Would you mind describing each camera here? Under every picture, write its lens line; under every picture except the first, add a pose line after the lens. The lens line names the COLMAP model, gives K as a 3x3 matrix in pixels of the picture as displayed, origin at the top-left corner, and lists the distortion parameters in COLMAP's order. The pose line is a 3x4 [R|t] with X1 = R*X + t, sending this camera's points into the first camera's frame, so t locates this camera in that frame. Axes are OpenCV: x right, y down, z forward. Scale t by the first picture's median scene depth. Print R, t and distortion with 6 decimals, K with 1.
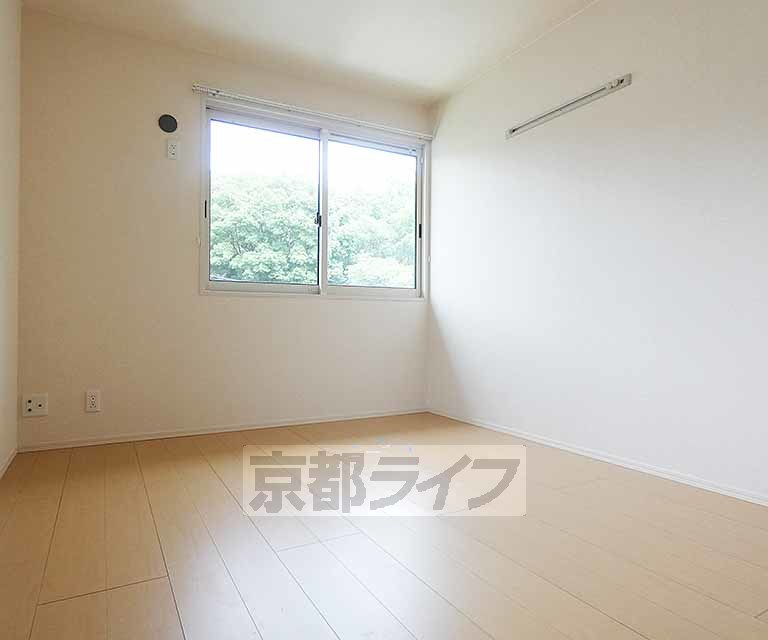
lens RADIAL K [[495.4, 0, 384.0], [0, 495.4, 320.0], [0, 0, 1]] dist [0.003417, -0.000006]
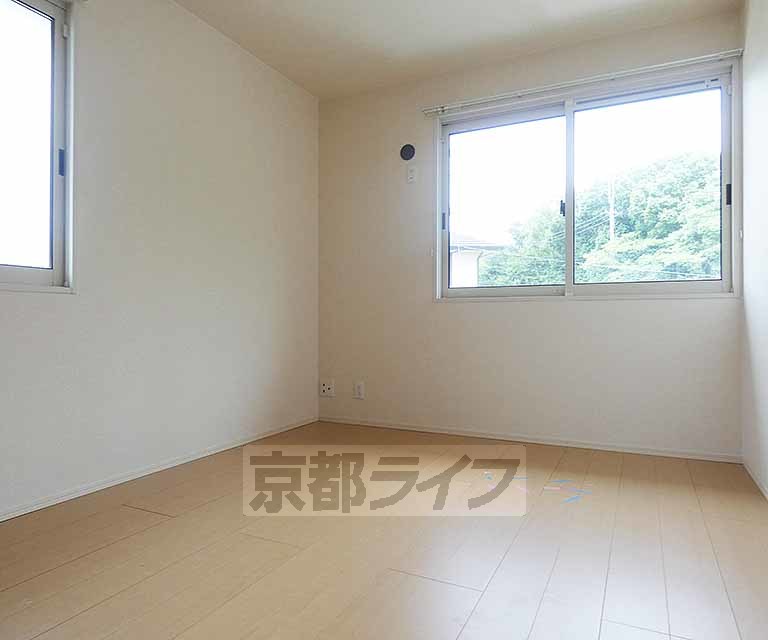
lens RADIAL K [[519.7, 0, 384.0], [0, 519.7, 320.0], [0, 0, 1]] dist [-0.004120, -0.006295]
pose [[0.570239, -0.003655, -0.821471, 0.429888], [0.003487, 0.999992, -0.002028, -0.009715], [0.821471, -0.001708, 0.570247, 0.236638]]
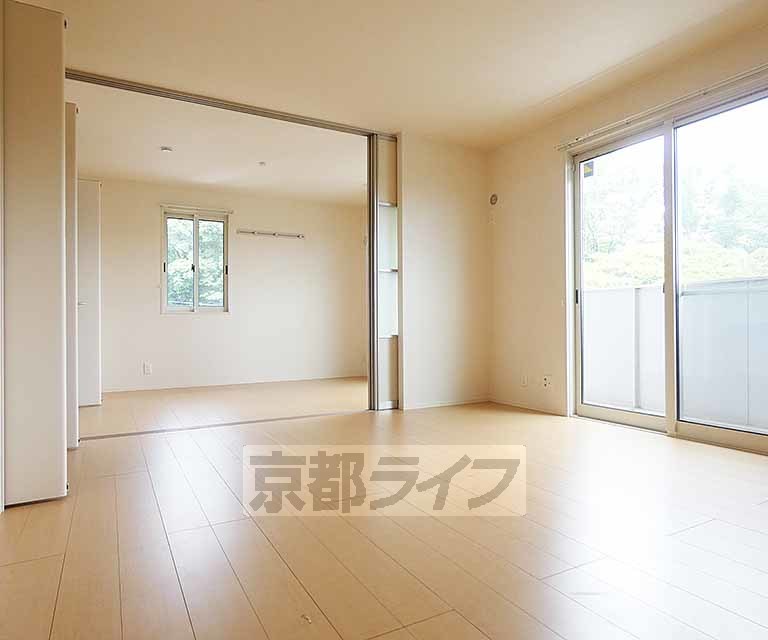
lens RADIAL K [[495.4, 0, 384.0], [0, 495.4, 320.0], [0, 0, 1]] dist [0.003417, -0.000006]
pose [[0.004769, -0.001660, -0.999987, 0.828788], [0.012164, 0.999925, -0.001602, -0.010190], [0.999915, -0.012156, 0.004789, 0.456798]]
